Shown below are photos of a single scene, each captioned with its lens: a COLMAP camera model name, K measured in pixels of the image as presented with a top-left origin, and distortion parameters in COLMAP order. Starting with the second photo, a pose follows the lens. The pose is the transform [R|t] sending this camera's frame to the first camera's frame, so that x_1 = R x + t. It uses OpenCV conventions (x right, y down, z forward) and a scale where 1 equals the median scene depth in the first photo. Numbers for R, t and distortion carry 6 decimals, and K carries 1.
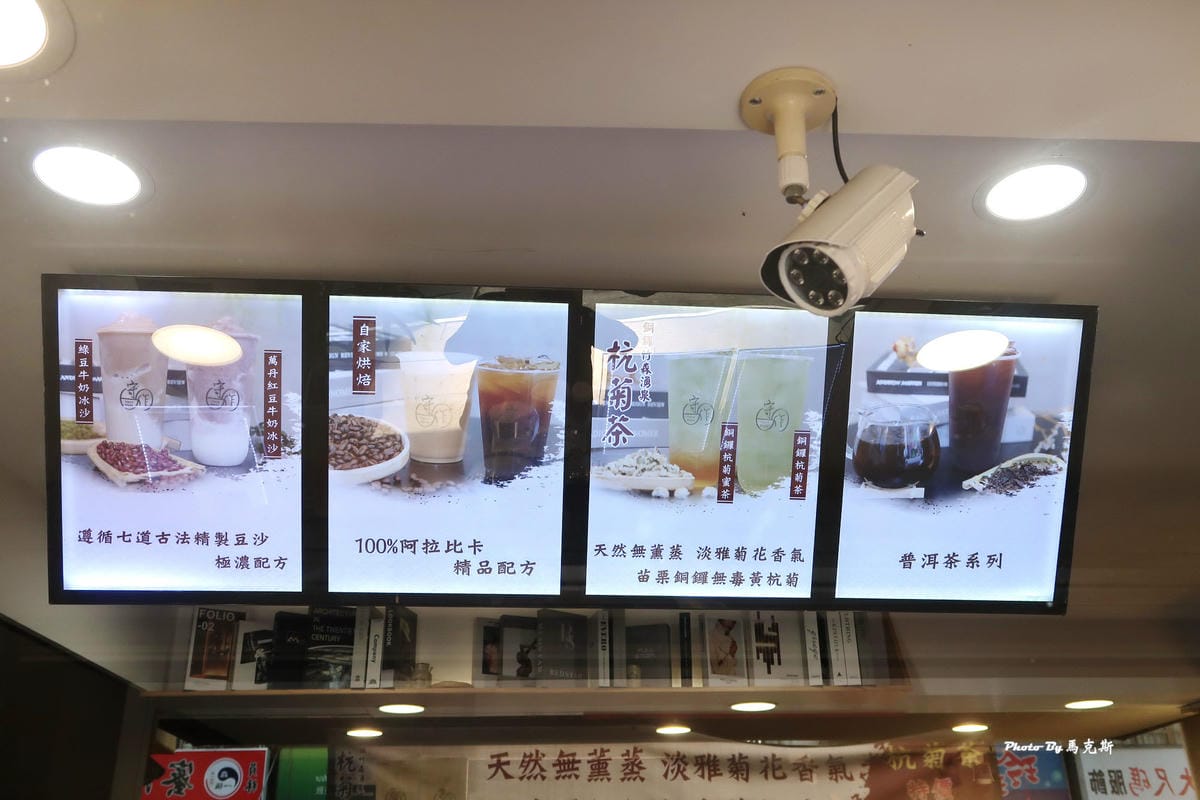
lens RADIAL K [[1129.9, 0, 600.0], [0, 1129.9, 400.0], [0, 0, 1]] dist [-0.000349, -0.001409]
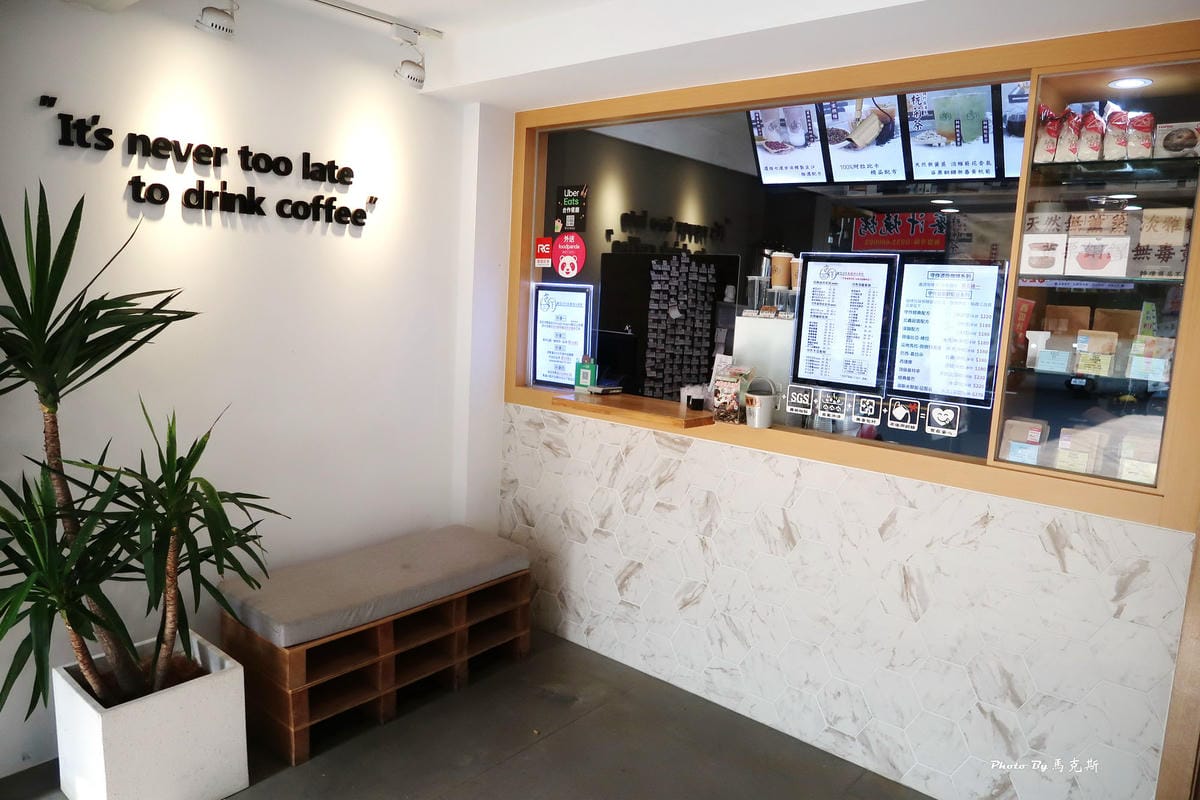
lens RADIAL K [[839.6, 0, 600.0], [0, 839.6, 400.0], [0, 0, 1]] dist [-0.008267, 0.005083]
pose [[0.731357, 0.142870, -0.666862, 0.957271], [0.216887, 0.878324, 0.426037, -0.448246], [0.646589, -0.456218, 0.611381, -1.182508]]
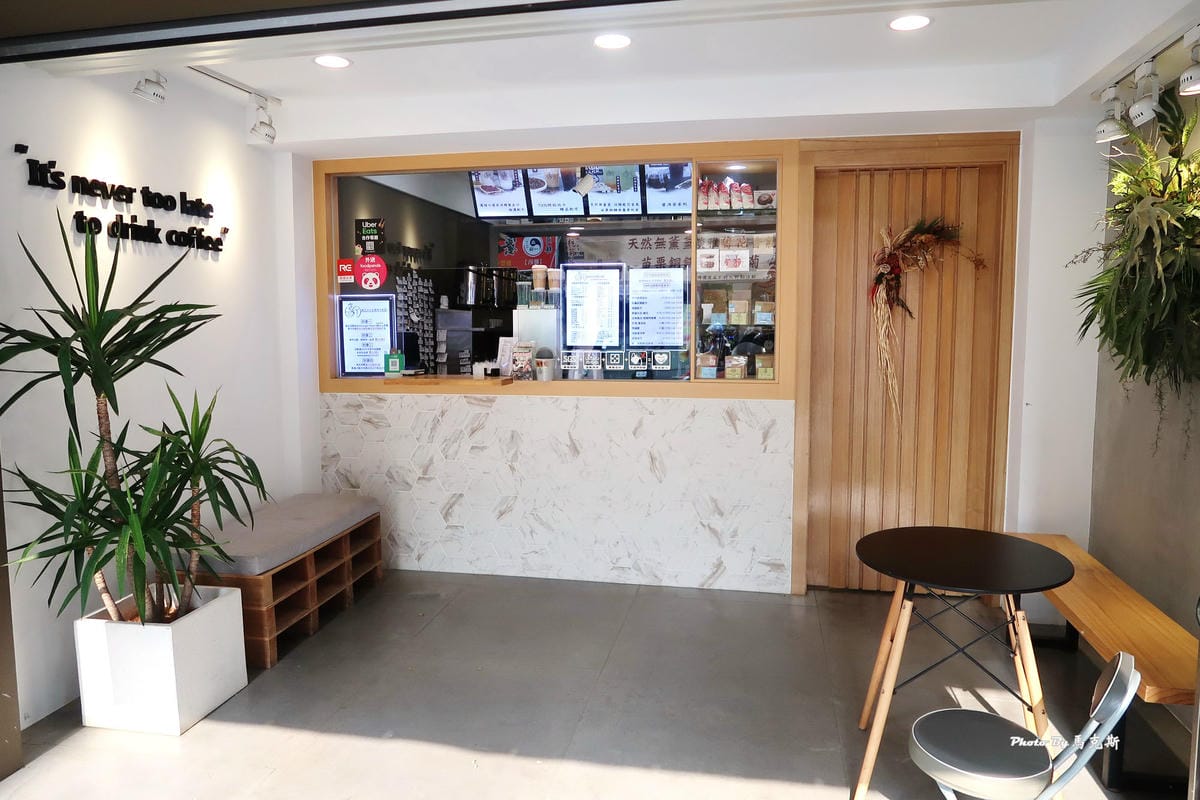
lens RADIAL K [[844.7, 0, 600.0], [0, 844.7, 400.0], [0, 0, 1]] dist [0.046580, 0.004599]
pose [[0.972270, 0.031416, -0.231742, 0.821728], [0.086064, 0.873326, 0.479474, -0.783904], [0.217449, -0.486122, 0.846405, -2.156720]]
